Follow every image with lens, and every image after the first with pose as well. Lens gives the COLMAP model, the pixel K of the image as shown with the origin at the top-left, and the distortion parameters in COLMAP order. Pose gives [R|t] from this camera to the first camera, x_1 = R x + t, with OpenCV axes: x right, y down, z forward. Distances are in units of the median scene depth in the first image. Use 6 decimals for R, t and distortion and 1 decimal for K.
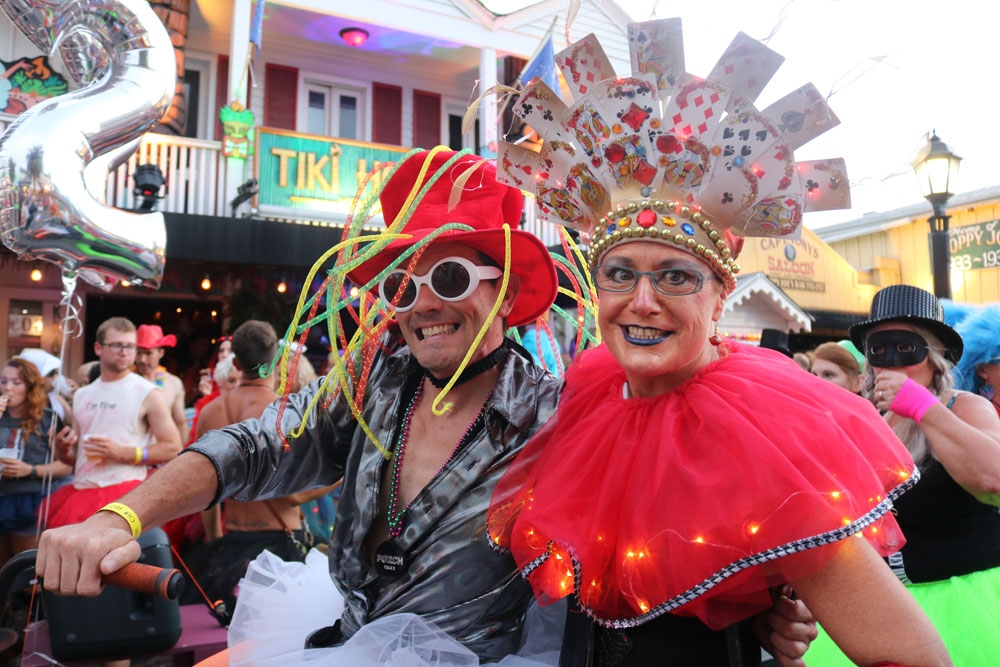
lens RADIAL K [[830.1, 0, 505.5], [0, 830.1, 331.0], [0, 0, 1]] dist [-0.157079, 0.116293]
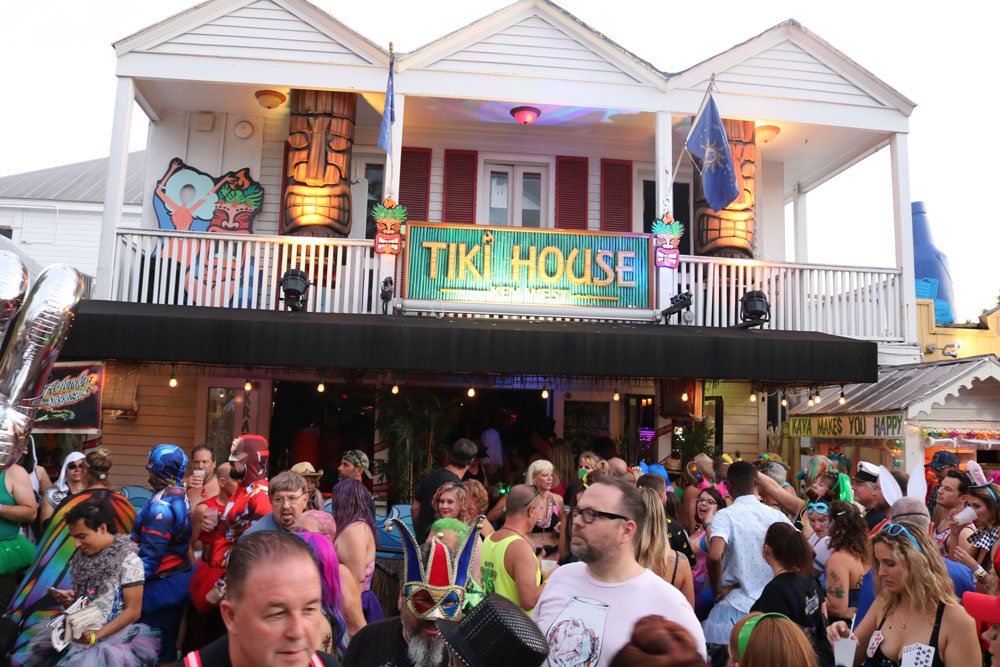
lens RADIAL K [[830.1, 0, 496.2], [0, 830.1, 334.0], [0, 0, 1]] dist [-0.157079, 0.116293]
pose [[0.906274, -0.010591, -0.422558, 0.223020], [-0.003372, 0.999473, -0.032282, -0.072416], [0.422677, 0.030681, 0.905761, 0.100565]]
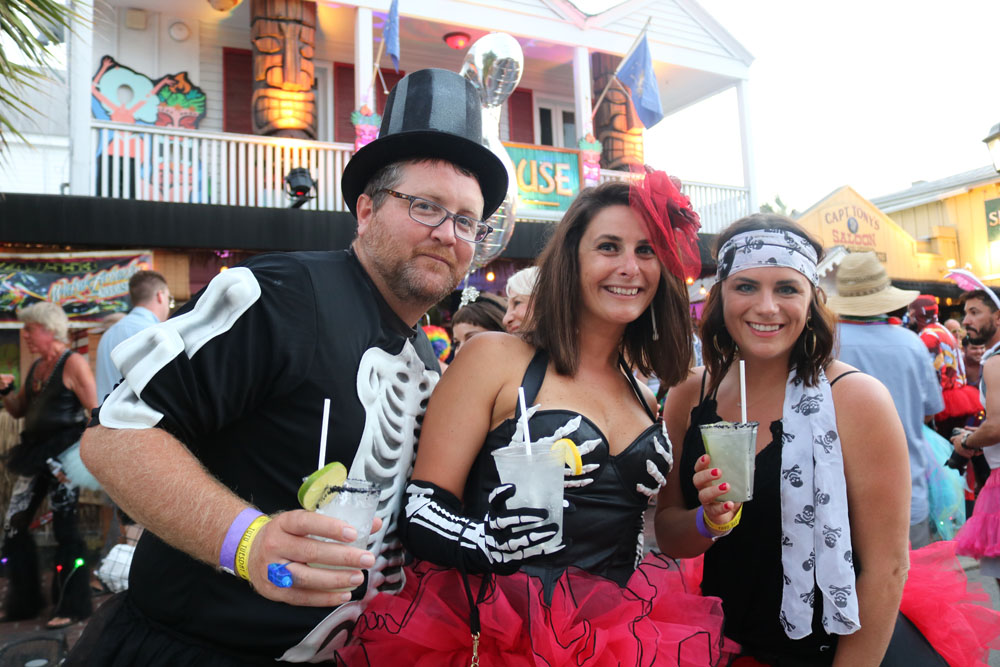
lens RADIAL K [[830.1, 0, 499.2], [0, 830.1, 326.7], [0, 0, 1]] dist [-0.157079, 0.116293]
pose [[0.998479, -0.032694, -0.044392, -0.105602], [0.033521, 0.999275, 0.018023, 0.000173], [0.043771, -0.019484, 0.998852, -0.098279]]
